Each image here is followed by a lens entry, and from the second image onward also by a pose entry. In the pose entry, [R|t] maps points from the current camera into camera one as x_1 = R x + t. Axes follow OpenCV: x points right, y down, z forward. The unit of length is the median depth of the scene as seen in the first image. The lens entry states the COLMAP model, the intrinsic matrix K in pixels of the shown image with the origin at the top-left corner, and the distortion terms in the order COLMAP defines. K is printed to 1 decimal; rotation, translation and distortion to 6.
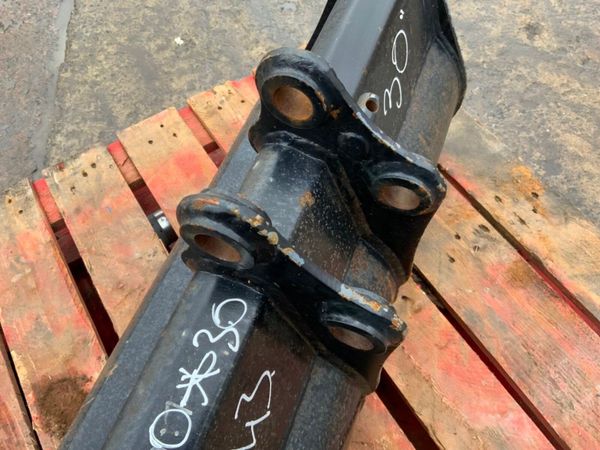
lens RADIAL K [[499.7, 0, 300.0], [0, 499.7, 225.0], [0, 0, 1]] dist [0.081885, -0.169385]
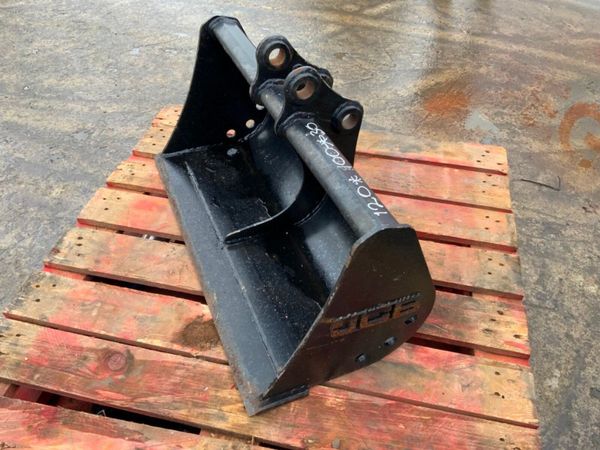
lens RADIAL K [[495.8, 0, 300.0], [0, 495.8, 225.0], [0, 0, 1]] dist [0.095415, -0.193357]
pose [[0.709070, -0.439828, 0.551154, -0.839352], [0.578766, 0.809512, -0.098593, 0.373151], [-0.402802, 0.388899, 0.828558, -0.387879]]
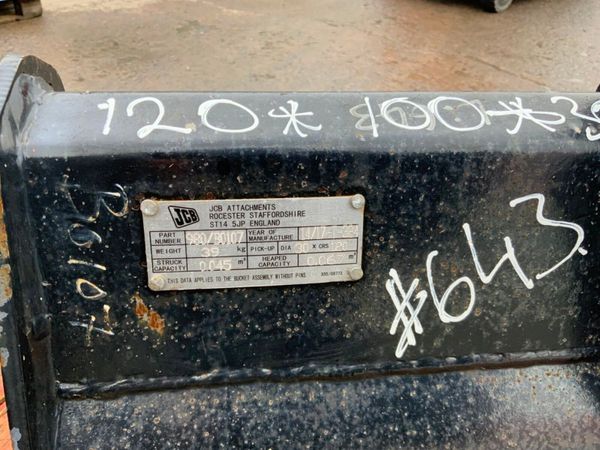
lens RADIAL K [[504.4, 0, 300.0], [0, 504.4, 225.0], [0, 0, 1]] dist [0.064924, -0.138137]
pose [[0.467944, 0.574485, -0.671563, 0.100954], [-0.799835, 0.598506, -0.045335, 0.312072], [0.375890, 0.558353, 0.739560, 0.195082]]
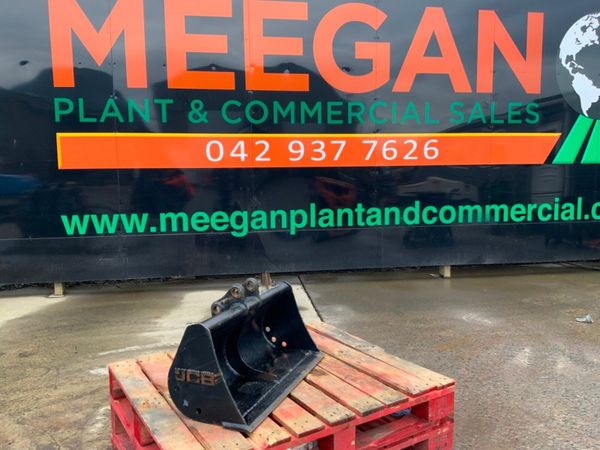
lens RADIAL K [[495.8, 0, 300.0], [0, 495.8, 225.0], [0, 0, 1]] dist [0.095415, -0.193357]
pose [[-0.997899, 0.061998, 0.018820, -0.433107], [0.042771, 0.412162, 0.910106, -2.832285], [0.048668, 0.908999, -0.413947, 1.350397]]
